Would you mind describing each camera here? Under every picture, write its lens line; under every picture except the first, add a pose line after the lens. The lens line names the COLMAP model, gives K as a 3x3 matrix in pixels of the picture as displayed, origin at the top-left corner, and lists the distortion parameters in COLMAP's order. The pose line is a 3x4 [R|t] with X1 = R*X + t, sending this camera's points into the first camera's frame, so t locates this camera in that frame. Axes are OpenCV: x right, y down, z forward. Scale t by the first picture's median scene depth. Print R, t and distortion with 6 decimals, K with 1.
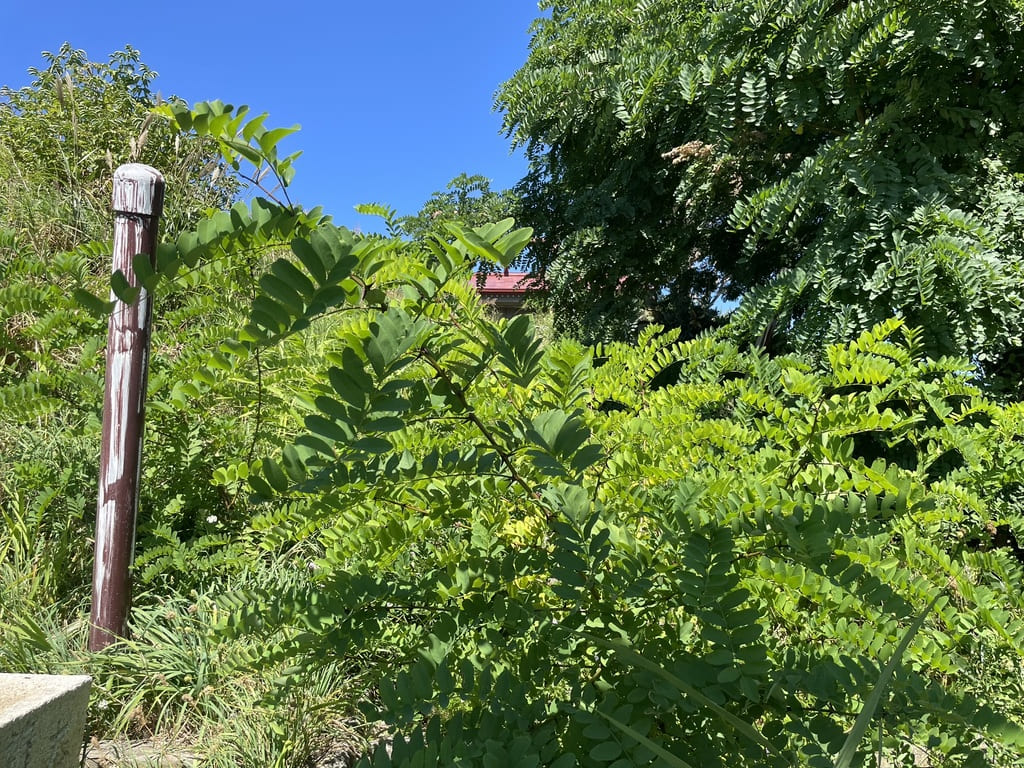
lens RADIAL K [[782.9, 0, 512.0], [0, 782.9, 395.9], [0, 0, 1]] dist [0.001761, -0.004069]
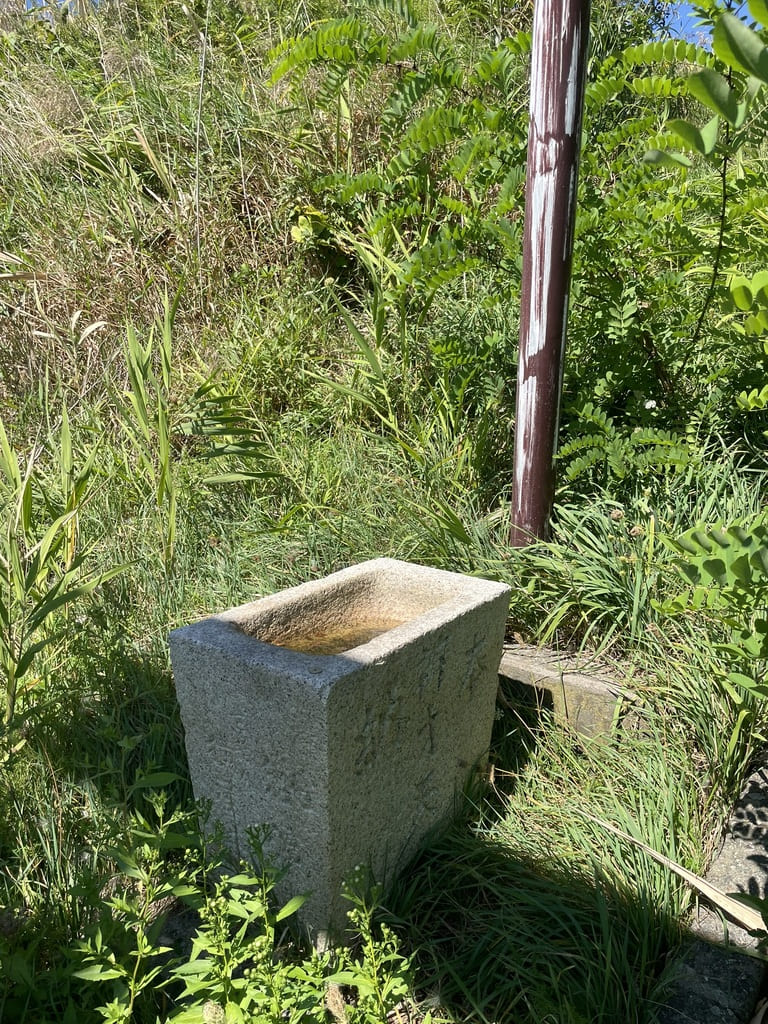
lens RADIAL K [[782.9, 0, 384.0], [0, 782.9, 512.0], [0, 0, 1]] dist [0.001761, -0.004069]
pose [[0.789685, 0.124828, -0.600680, -0.121541], [0.053293, 0.961425, 0.269856, 0.039479], [0.611194, -0.245113, 0.752570, 0.247767]]
